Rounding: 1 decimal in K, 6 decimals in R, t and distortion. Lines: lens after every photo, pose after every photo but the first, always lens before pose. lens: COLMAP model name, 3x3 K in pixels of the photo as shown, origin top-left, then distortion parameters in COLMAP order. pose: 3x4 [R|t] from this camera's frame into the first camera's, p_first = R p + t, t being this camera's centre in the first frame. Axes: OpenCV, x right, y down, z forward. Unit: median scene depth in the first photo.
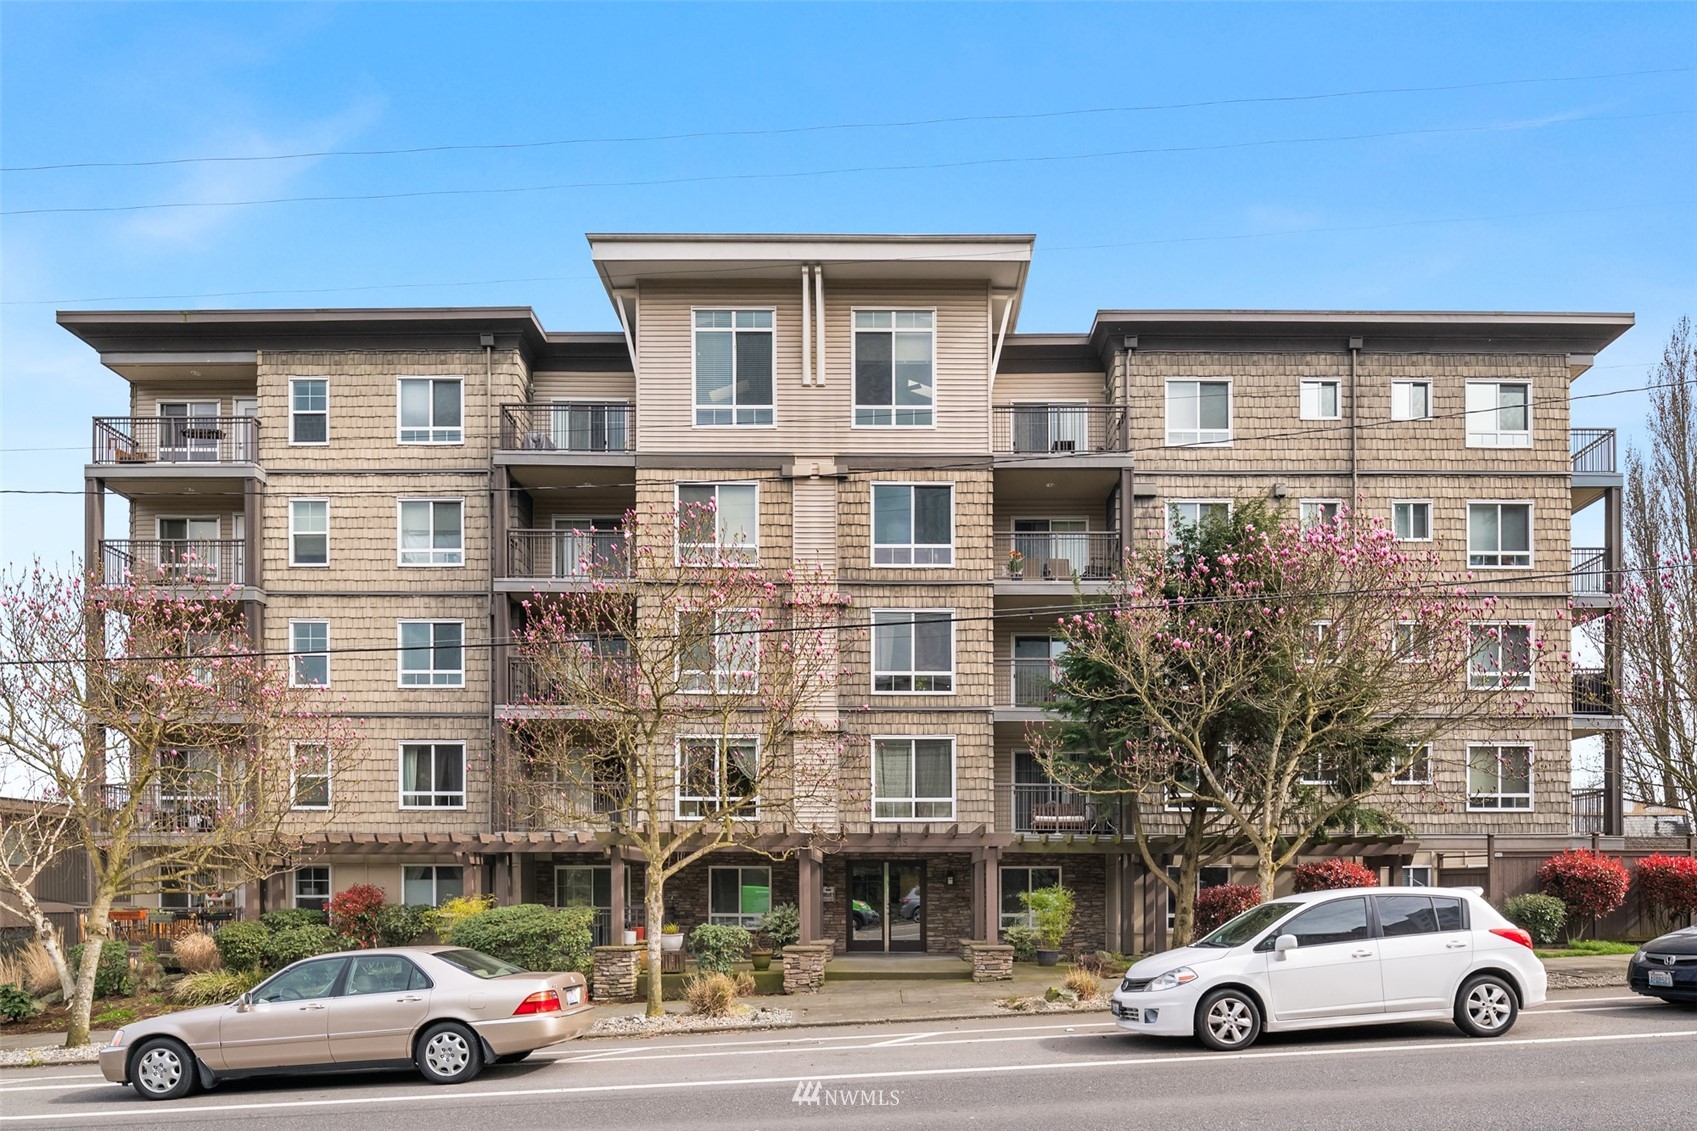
lens RADIAL K [[948.7, 0, 841.9], [0, 948.7, 564.8], [0, 0, 1]] dist [-0.004402, 0.000435]
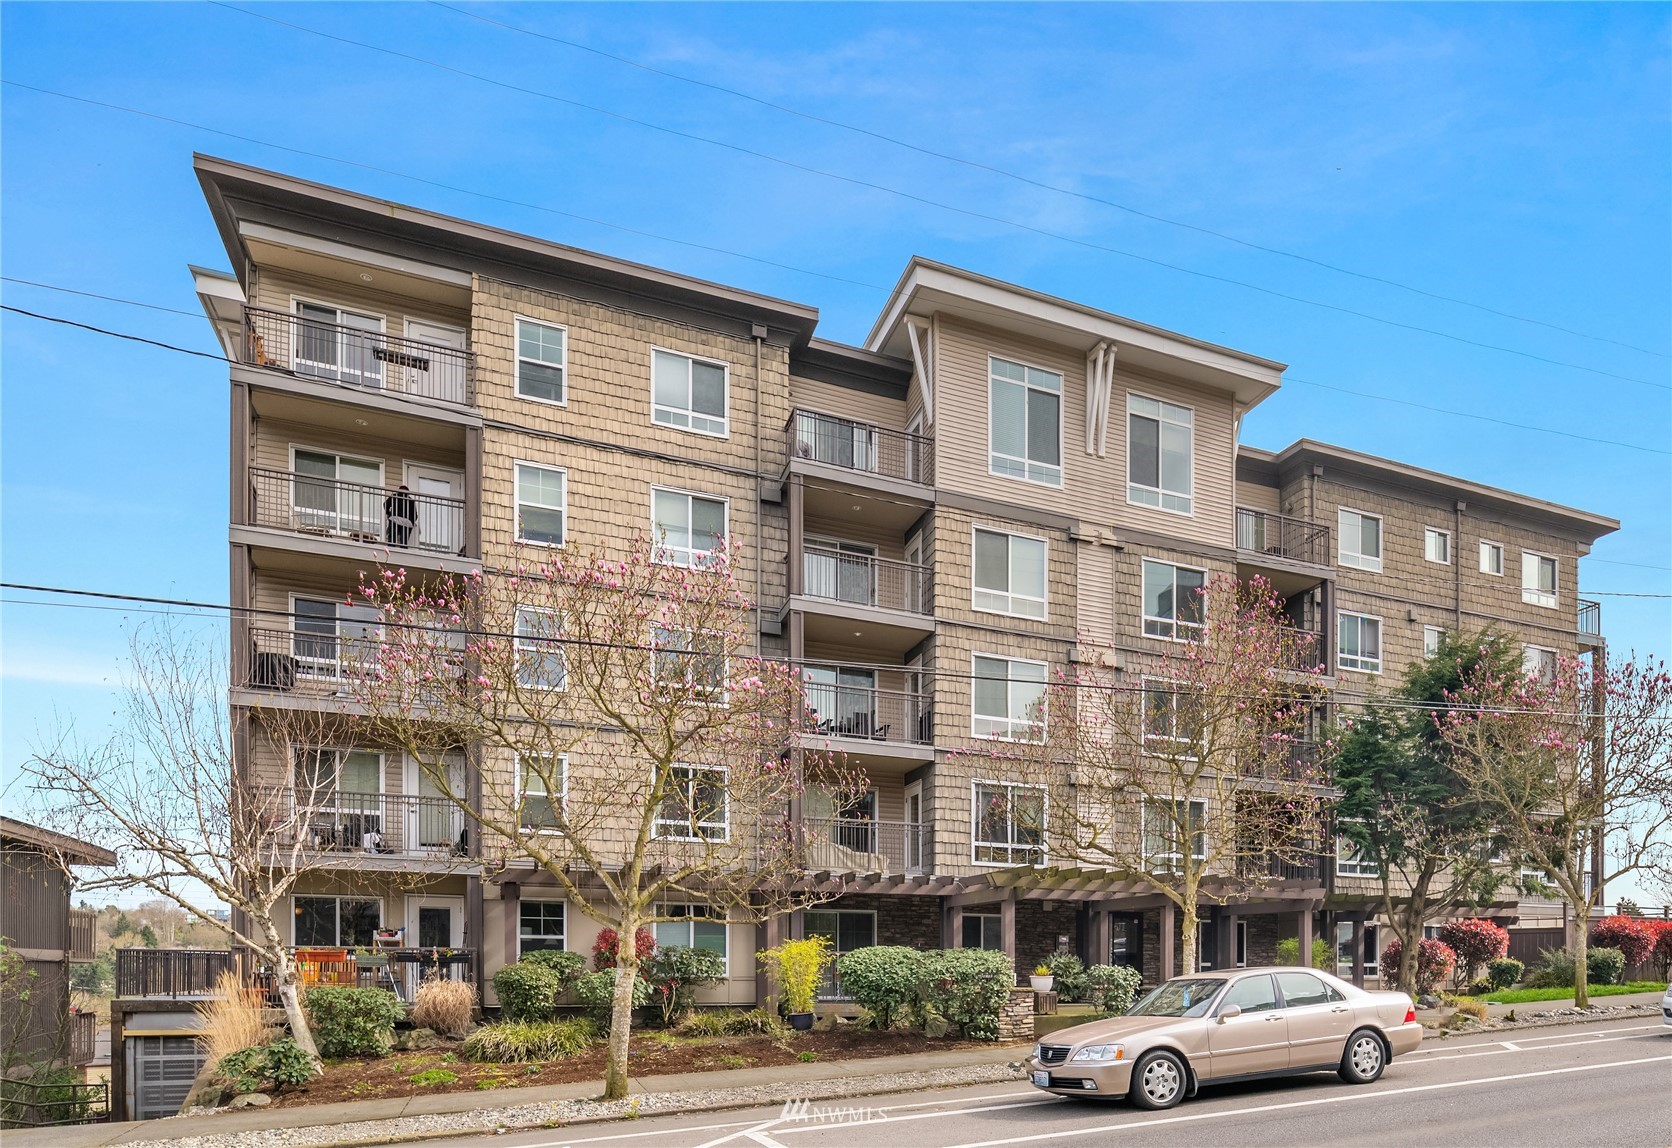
lens RADIAL K [[1054.7, 0, 835.8], [0, 1054.7, 577.3], [0, 0, 1]] dist [-0.000736, -0.000614]
pose [[0.912862, 0.147745, 0.380597, -0.719570], [-0.139037, 0.989002, -0.050443, 0.043295], [-0.383864, -0.006870, 0.923364, 0.031787]]
